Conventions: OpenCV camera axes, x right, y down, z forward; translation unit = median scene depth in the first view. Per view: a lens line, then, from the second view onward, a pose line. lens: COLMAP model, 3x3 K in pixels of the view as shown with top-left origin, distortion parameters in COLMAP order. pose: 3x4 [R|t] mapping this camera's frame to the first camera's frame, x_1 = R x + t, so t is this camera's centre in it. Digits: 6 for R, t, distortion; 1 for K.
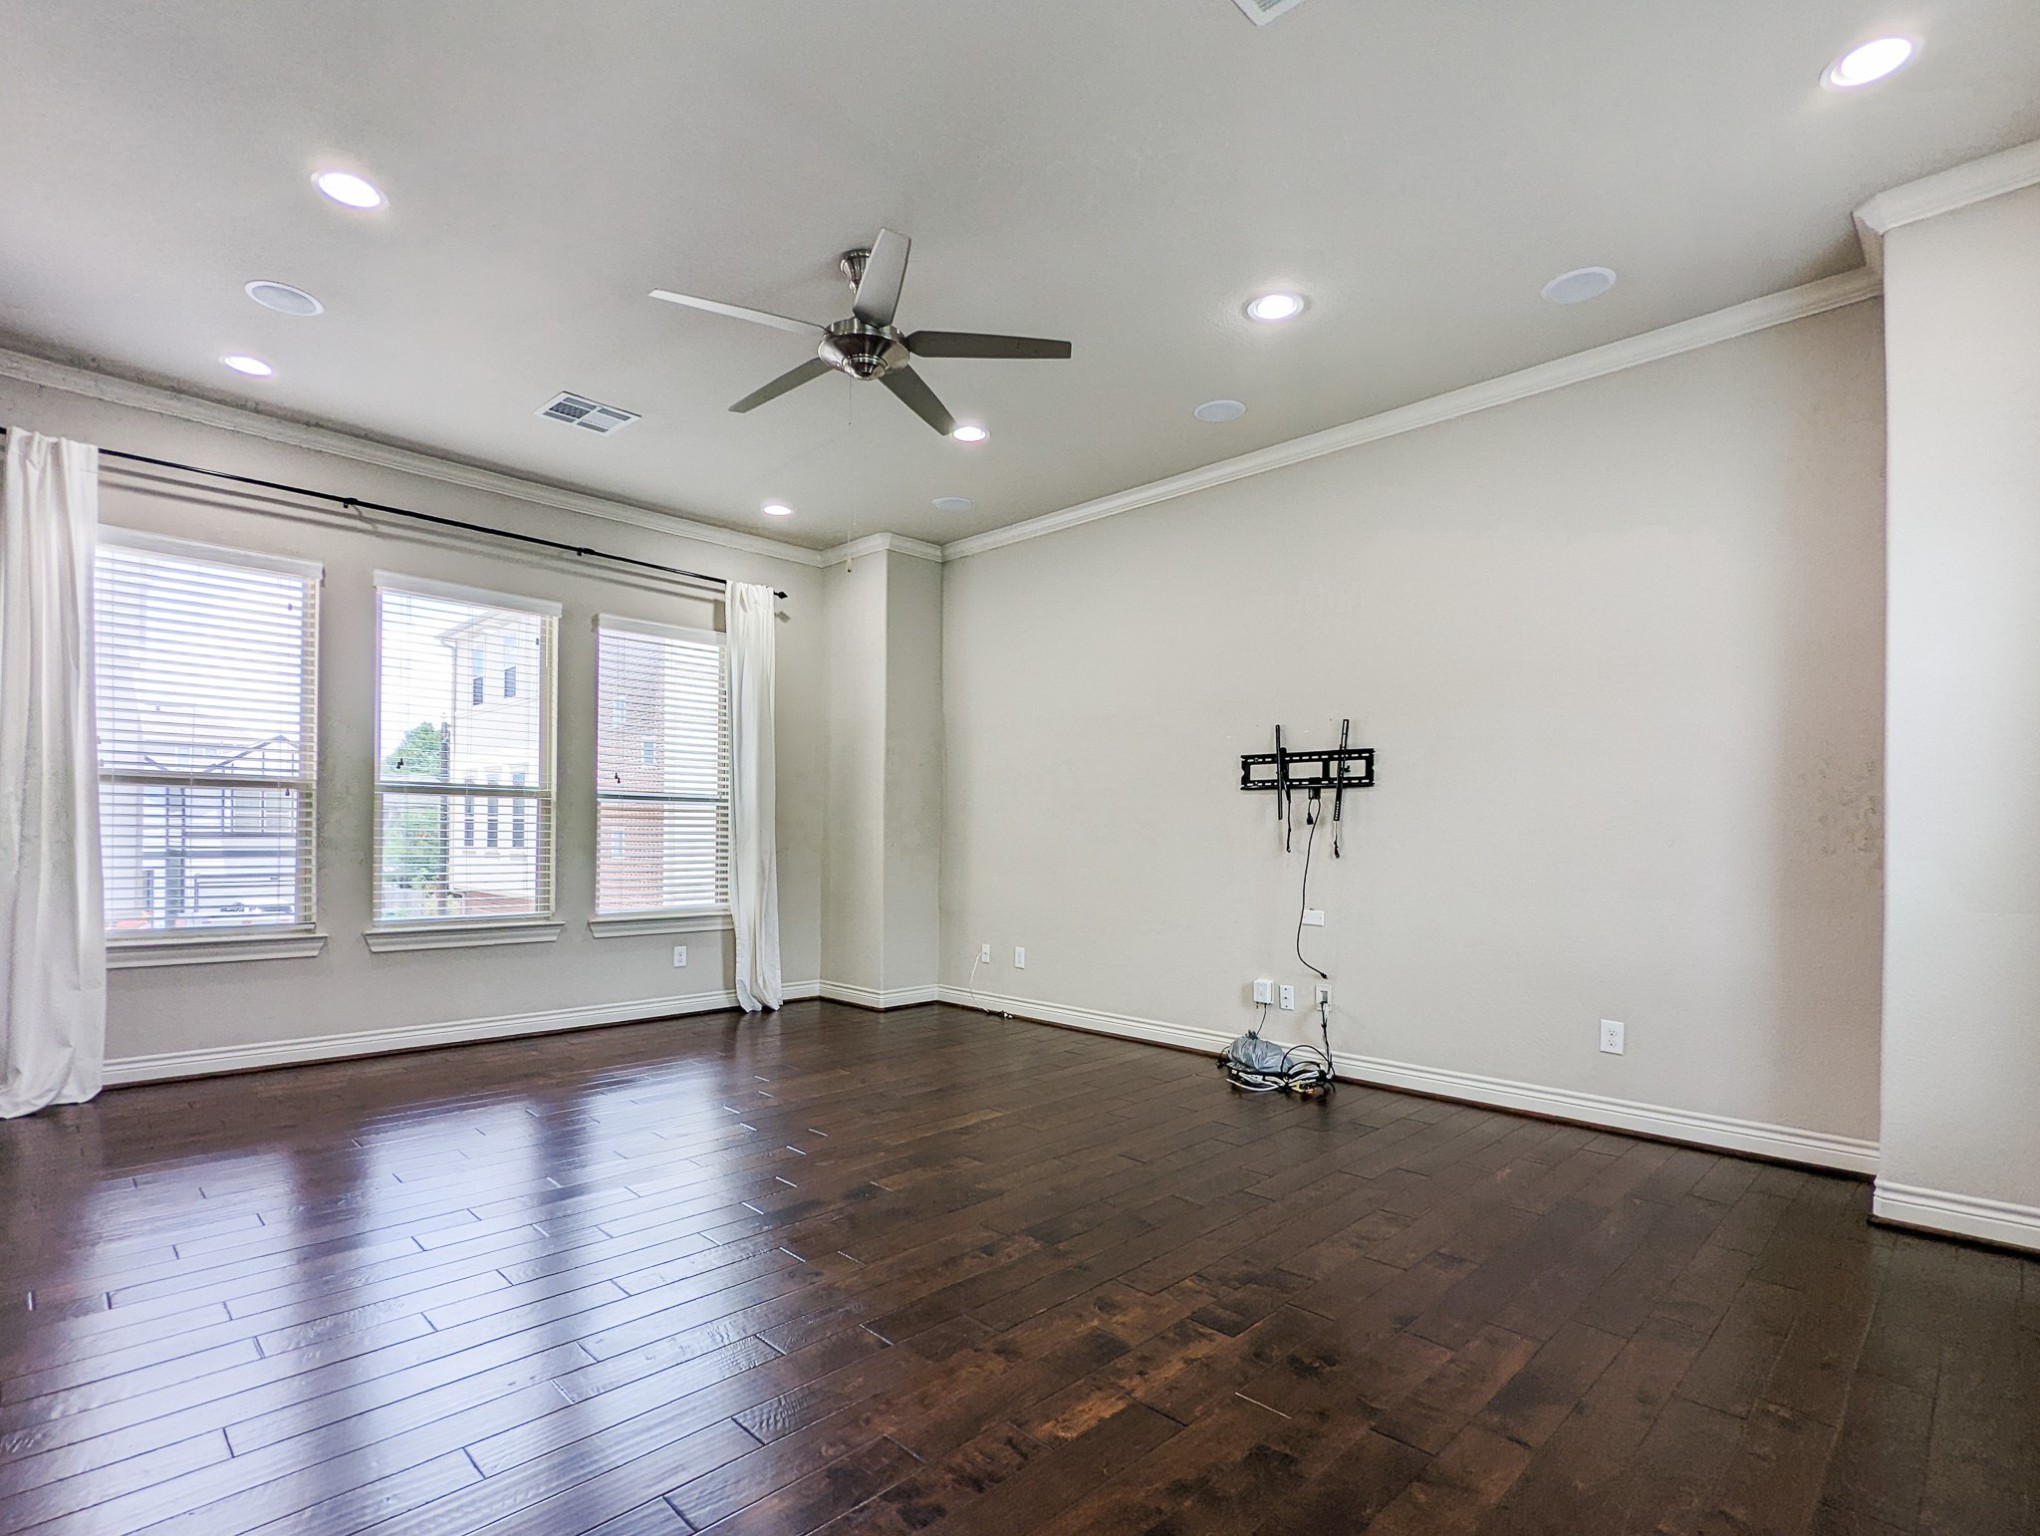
lens RADIAL K [[995.6, 0, 1019.0], [0, 995.6, 836.0], [0, 0, 1]] dist [0.005997, -0.007955]
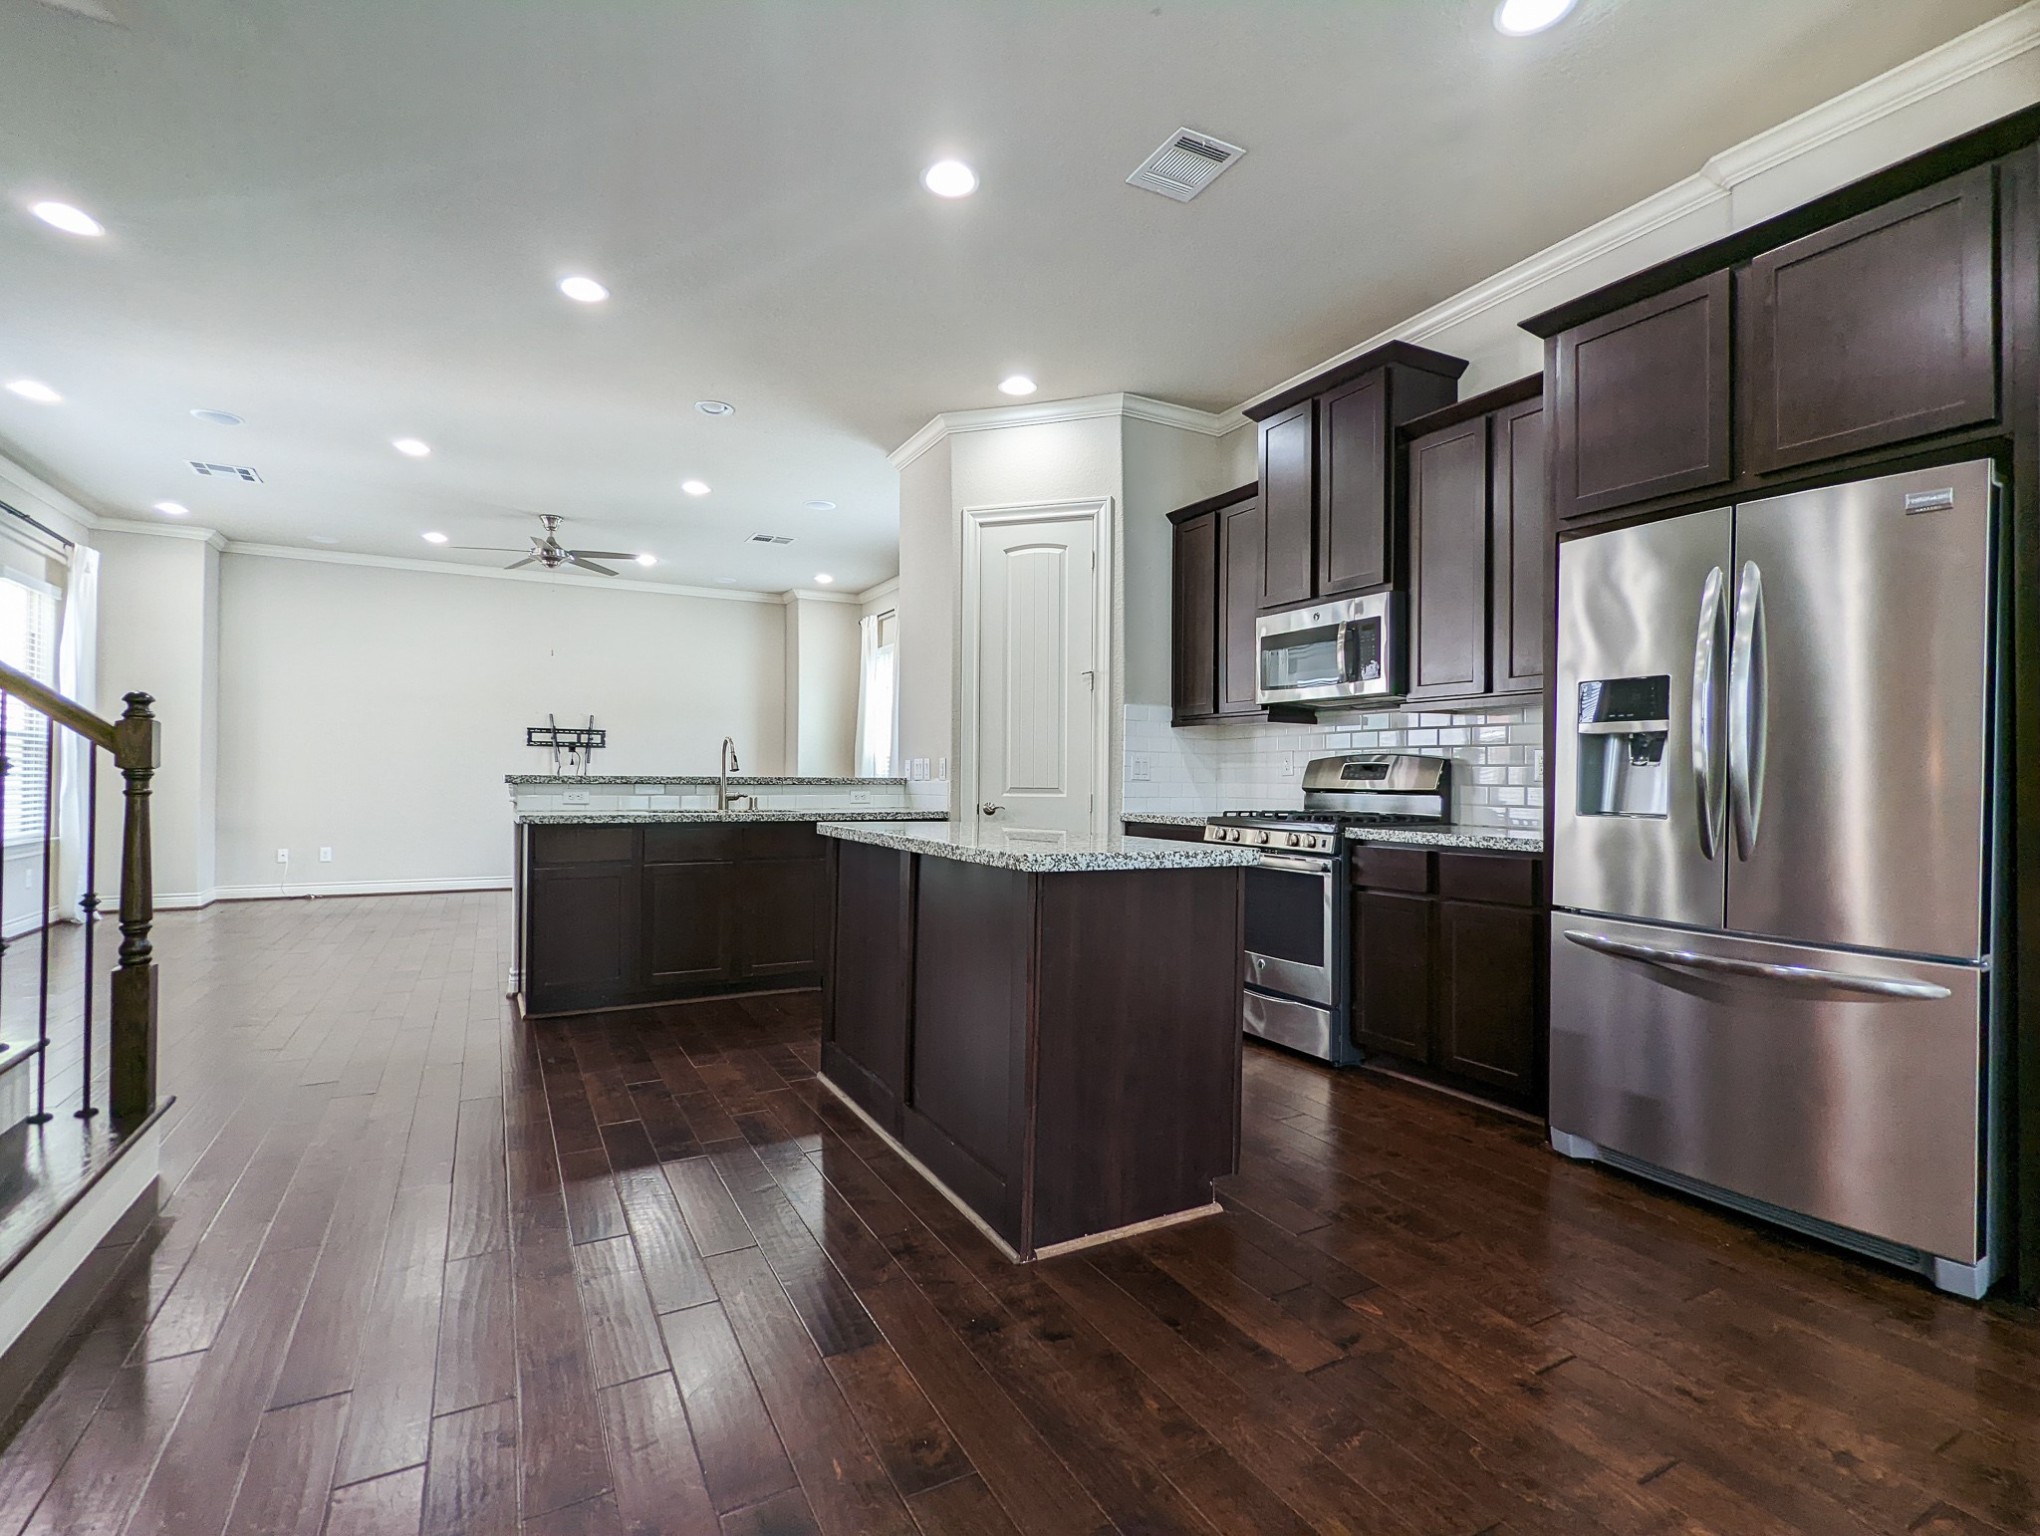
lens RADIAL K [[978.5, 0, 1020.0], [0, 978.5, 768.0], [0, 0, 1]] dist [-0.000932, 0.000400]
pose [[0.289136, 0.005032, 0.957275, -1.308125], [-0.007316, 0.999969, -0.003047, -0.005262], [-0.957260, -0.006122, 0.289164, -0.442430]]
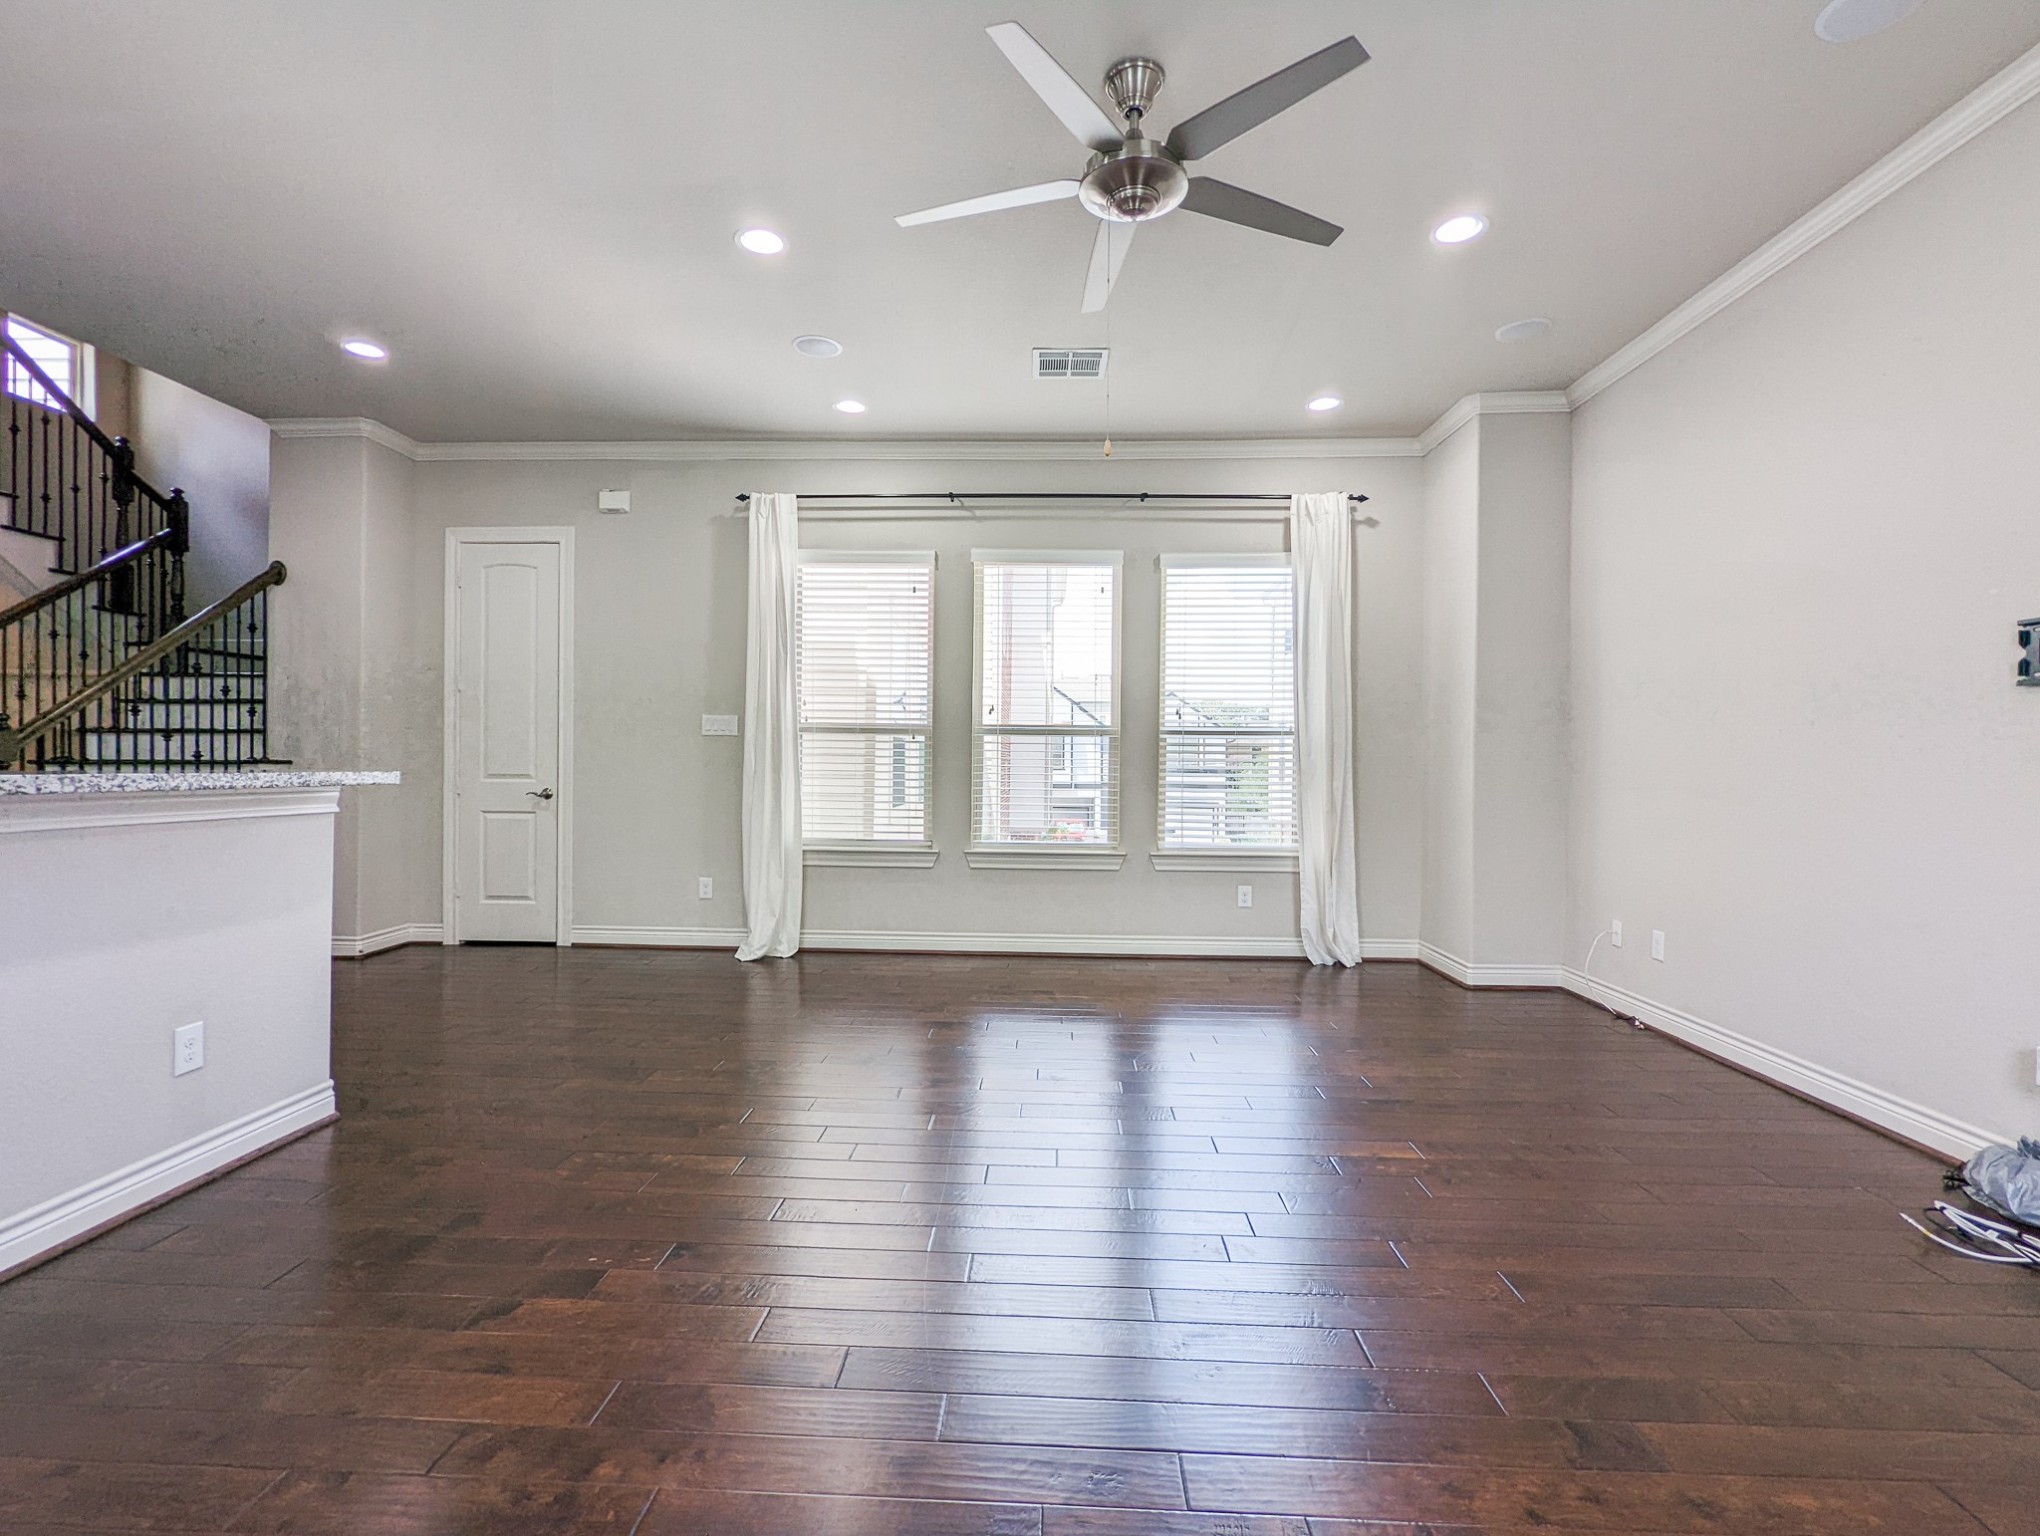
lens RADIAL K [[969.2, 0, 1015.0], [0, 969.2, 766.8], [0, 0, 1]] dist [0.021364, -0.013935]
pose [[0.676600, -0.004702, -0.736335, 0.249264], [-0.000744, 0.999975, -0.007070, 0.003341], [0.736350, 0.005331, 0.676580, 0.253592]]
